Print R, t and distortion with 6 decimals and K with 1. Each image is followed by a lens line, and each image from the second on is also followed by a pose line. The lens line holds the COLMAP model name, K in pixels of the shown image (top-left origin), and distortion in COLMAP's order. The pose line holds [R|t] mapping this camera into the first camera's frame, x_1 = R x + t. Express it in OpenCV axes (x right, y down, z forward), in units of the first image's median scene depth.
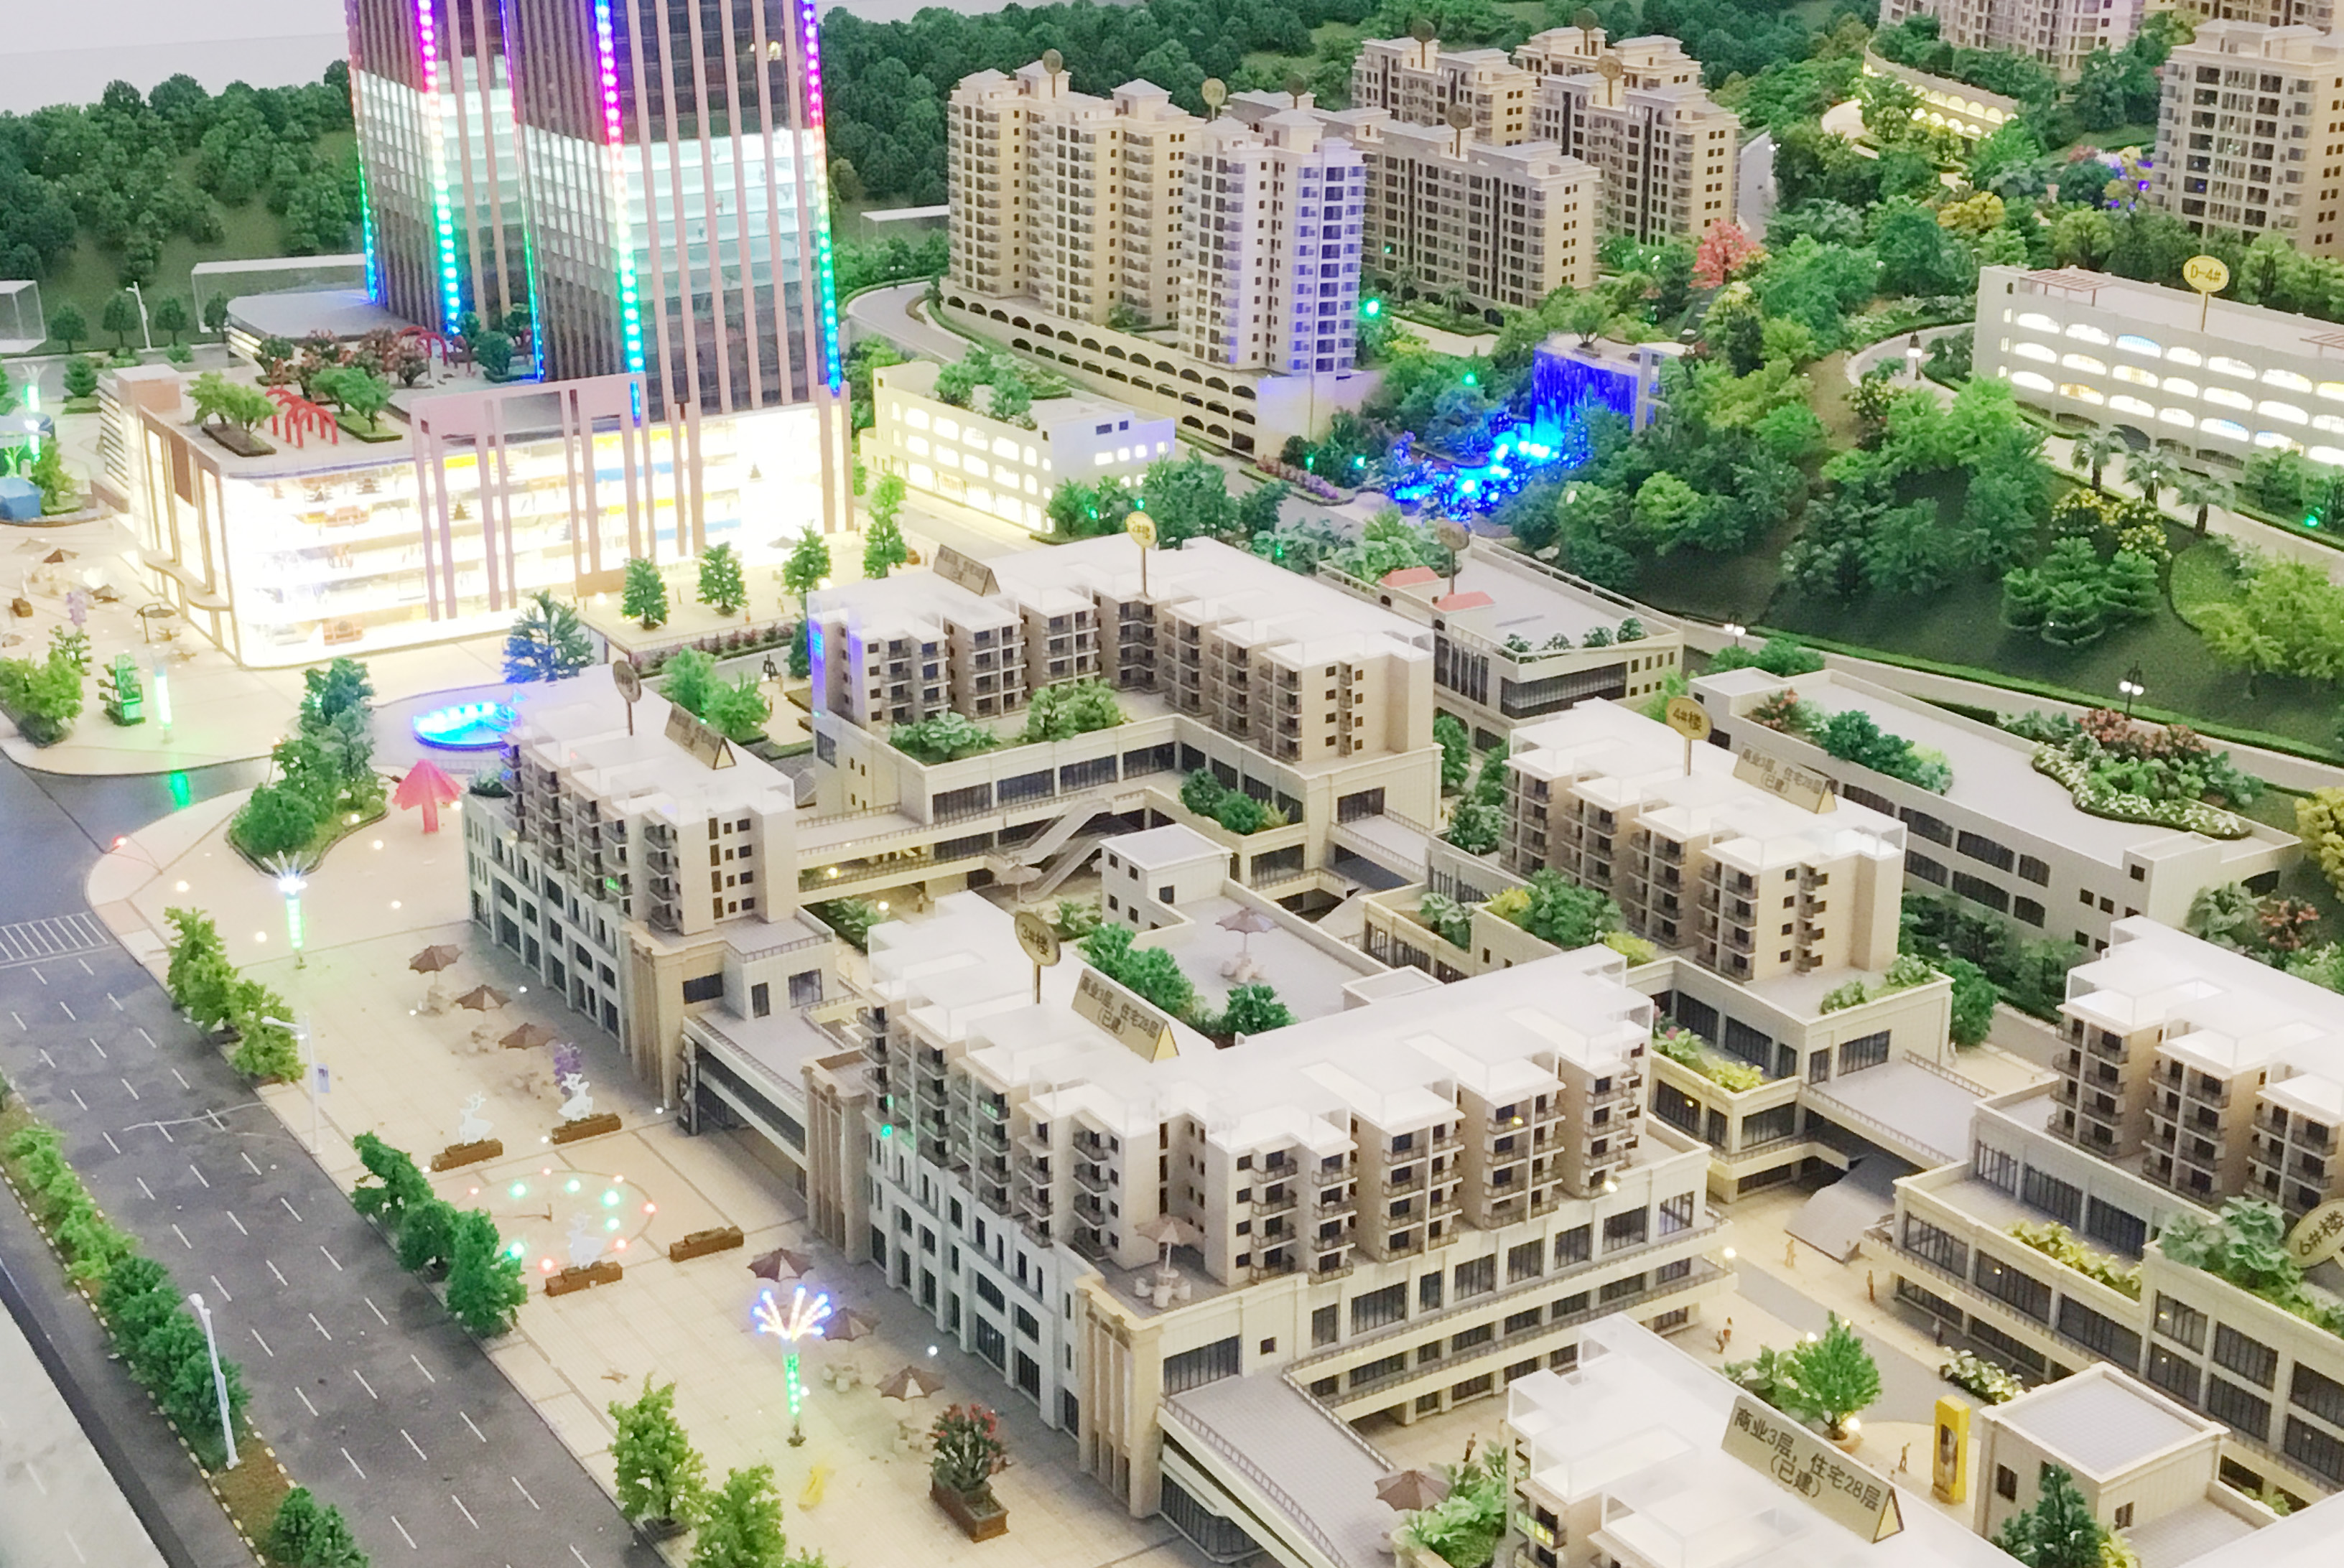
lens RADIAL K [[3343.1, 0, 1172.0], [0, 3343.1, 784.0], [0, 0, 1]] dist [0.000425, -0.018264]
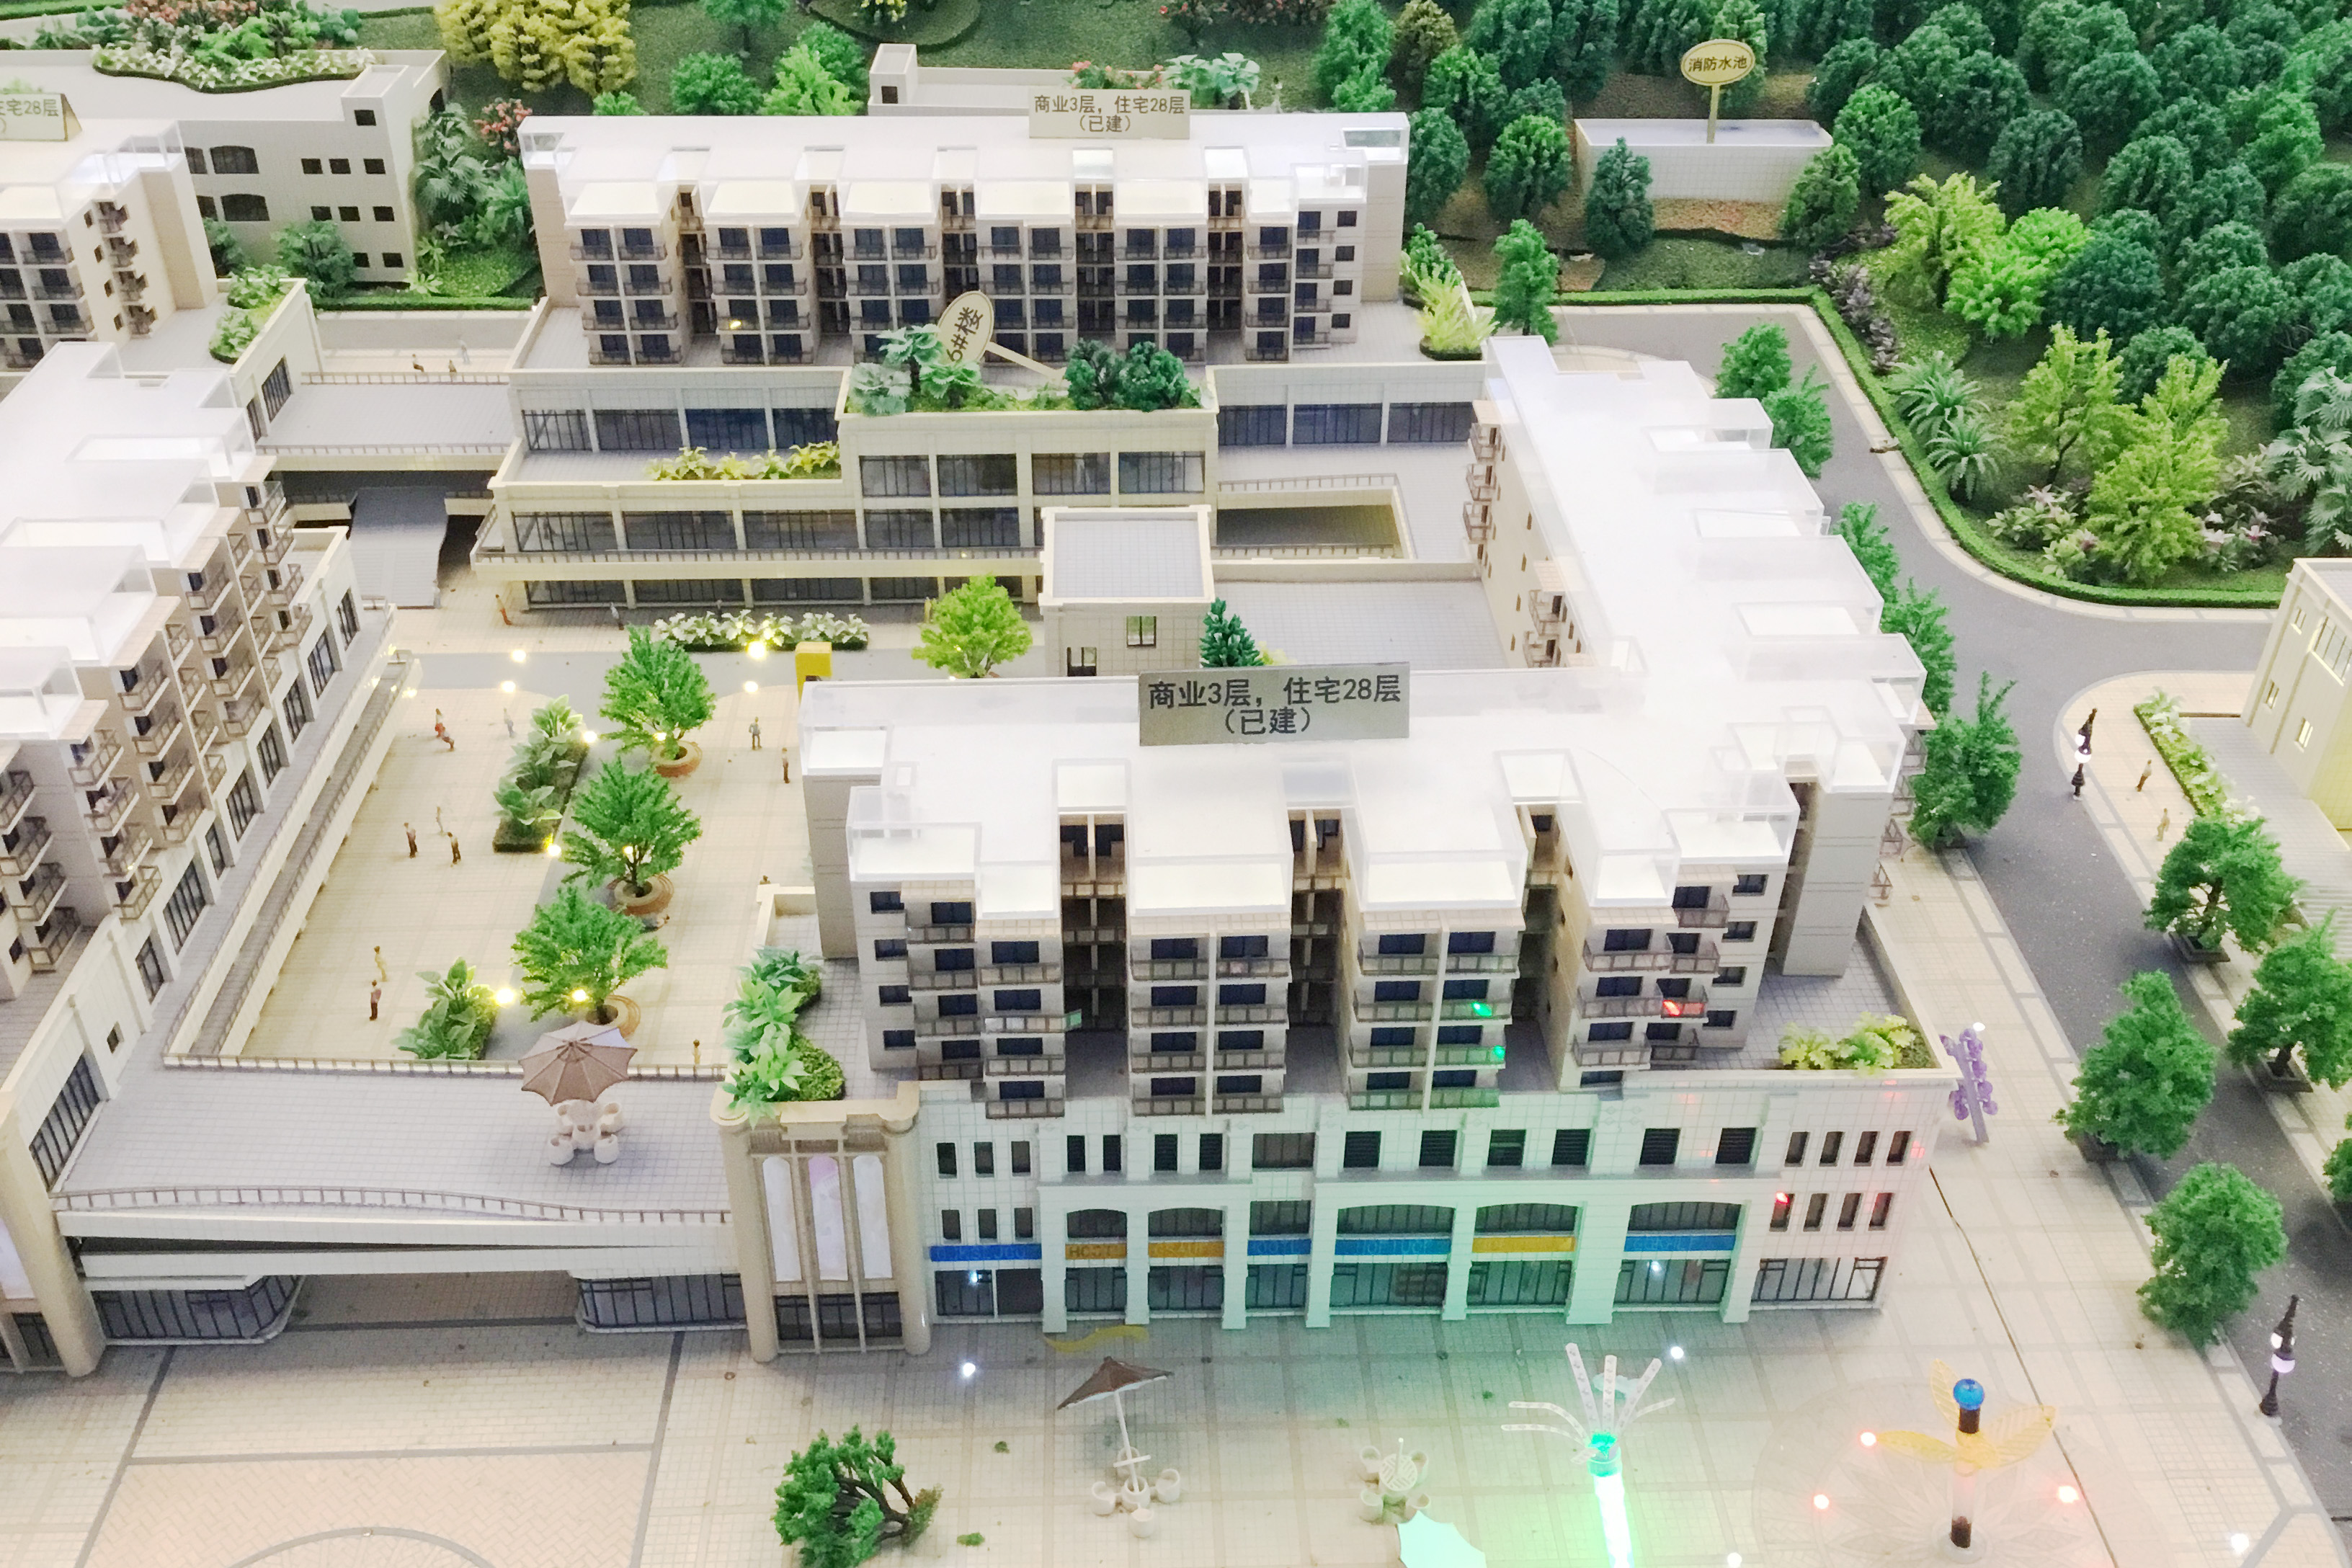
lens RADIAL K [[2114.0, 0, 1176.0], [0, 2114.0, 784.0], [0, 0, 1]] dist [0.093865, -0.197260]
pose [[0.493793, -0.492767, 0.716484, -0.131773], [0.280002, 0.870161, 0.405485, 0.011237], [-0.823266, 0.000391, 0.567655, 0.536314]]
